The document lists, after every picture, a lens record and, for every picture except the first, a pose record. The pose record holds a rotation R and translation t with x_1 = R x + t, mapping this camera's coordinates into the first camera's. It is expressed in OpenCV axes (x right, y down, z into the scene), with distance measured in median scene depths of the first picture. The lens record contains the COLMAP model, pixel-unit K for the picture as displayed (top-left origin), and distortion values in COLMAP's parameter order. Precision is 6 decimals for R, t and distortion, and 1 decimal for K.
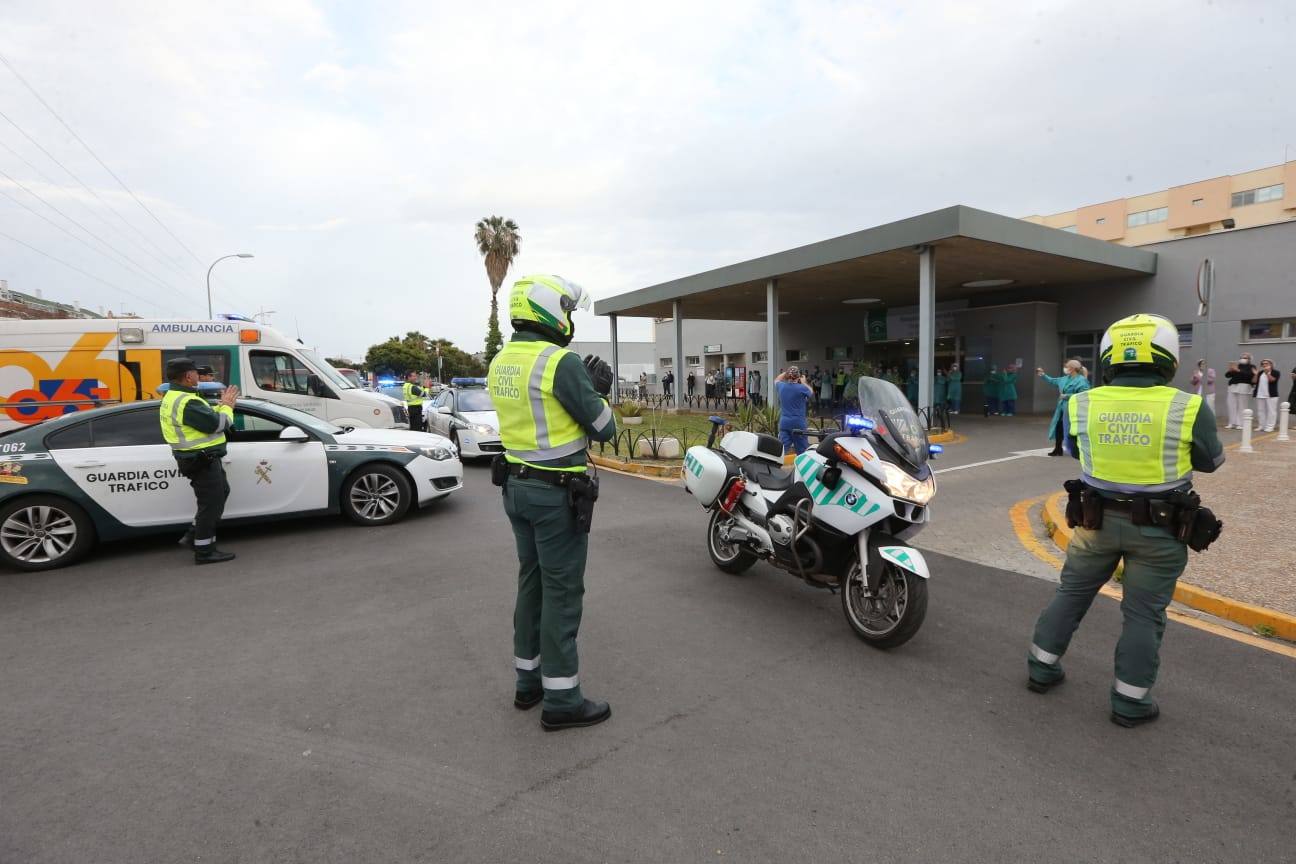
lens RADIAL K [[588.5, 0, 650.4], [0, 588.5, 432.9], [0, 0, 1]] dist [-0.059219, 0.025069]
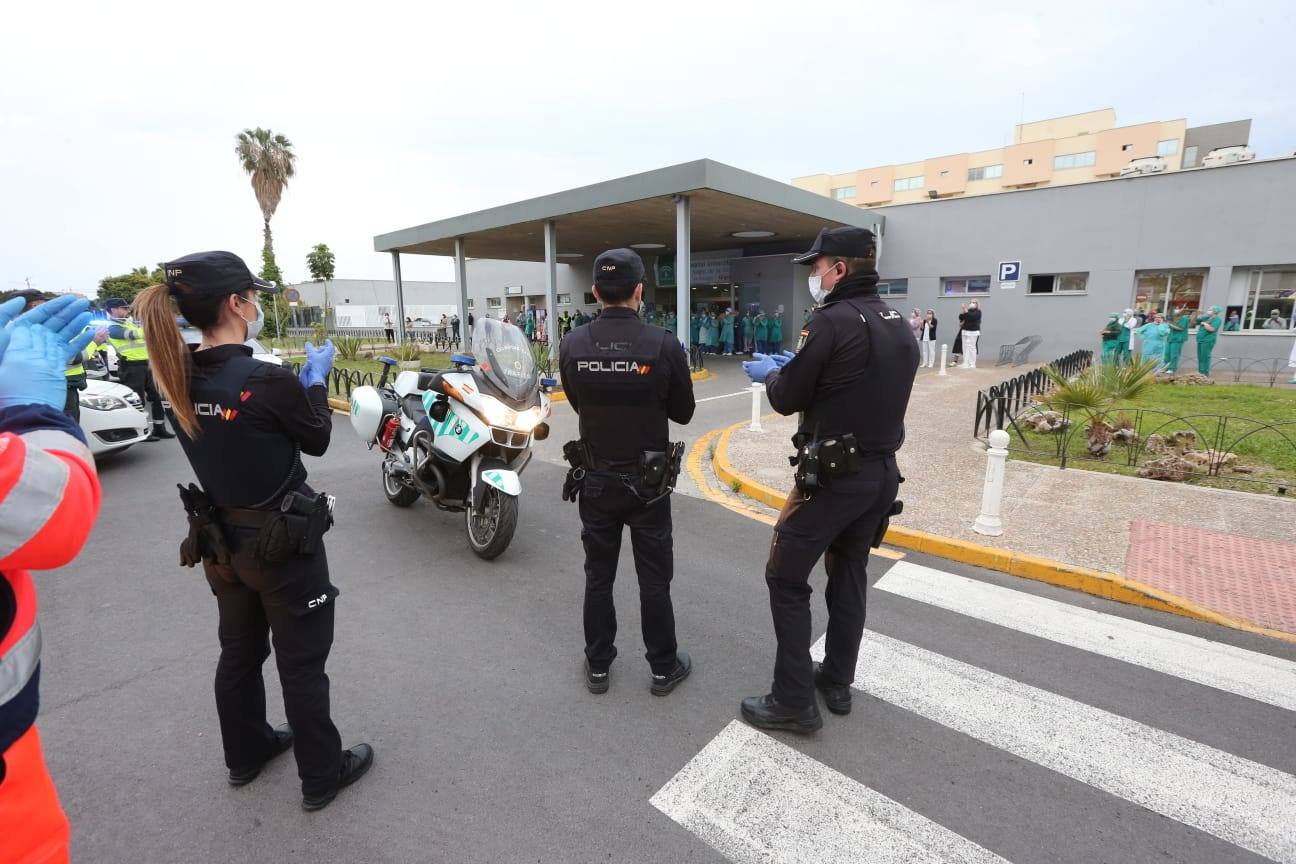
lens RADIAL K [[588.5, 0, 650.4], [0, 588.5, 432.9], [0, 0, 1]] dist [-0.059219, 0.025069]
pose [[0.956781, -0.042700, 0.287659, 0.124923], [0.014959, 0.995078, 0.097955, 0.005646], [-0.290426, -0.089418, 0.952710, -0.053438]]
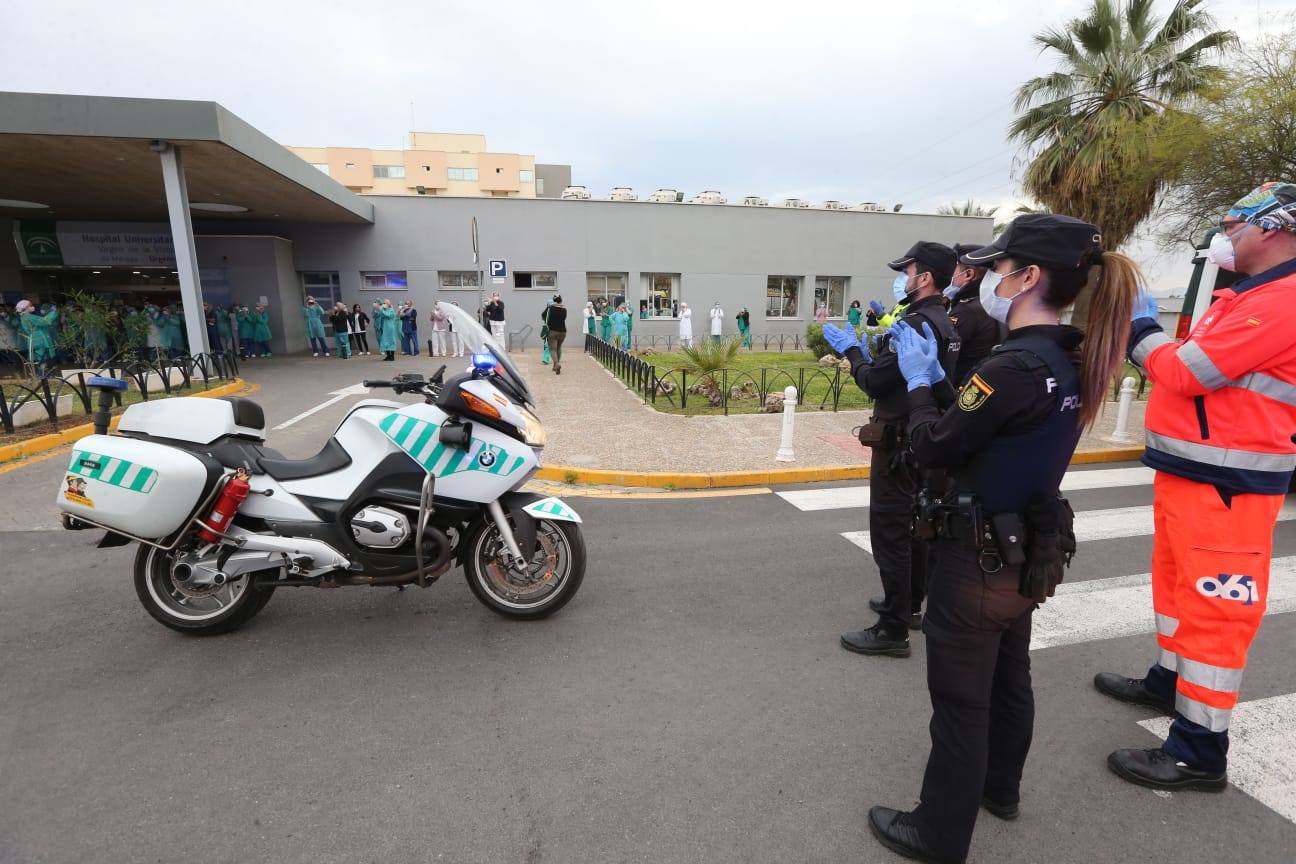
lens RADIAL K [[588.5, 0, 650.4], [0, 588.5, 432.9], [0, 0, 1]] dist [-0.059219, 0.025069]
pose [[0.339651, -0.174720, 0.924181, -0.101974], [0.081663, 0.984362, 0.156086, -0.008773], [-0.937000, 0.022456, 0.348608, 0.174098]]
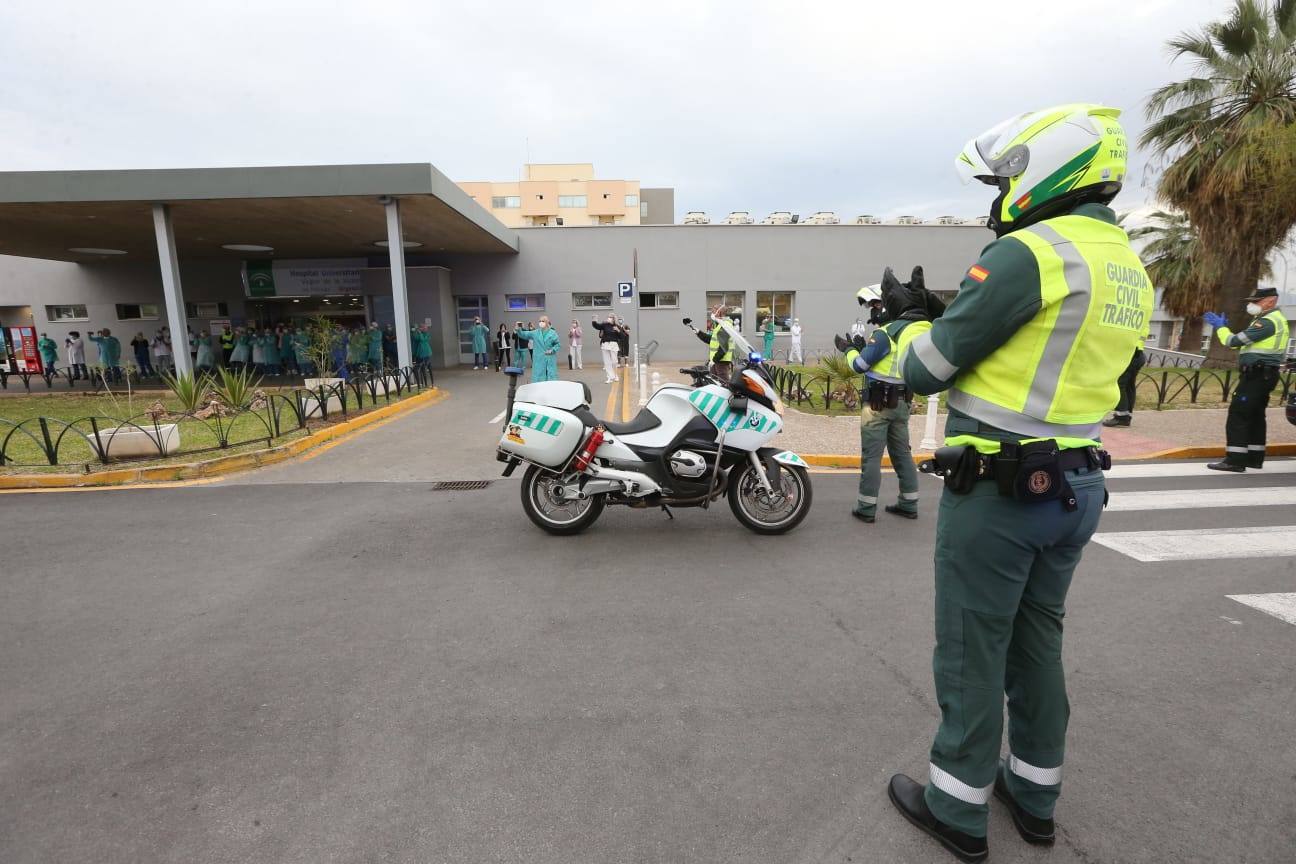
lens RADIAL K [[586.4, 0, 652.0], [0, 586.4, 432.0], [0, 0, 1]] dist [-0.054121, 0.018051]
pose [[0.483017, -0.142167, 0.863993, -0.266465], [0.088508, 0.989604, 0.113355, -0.006619], [-0.871126, 0.021718, 0.490579, 0.199942]]
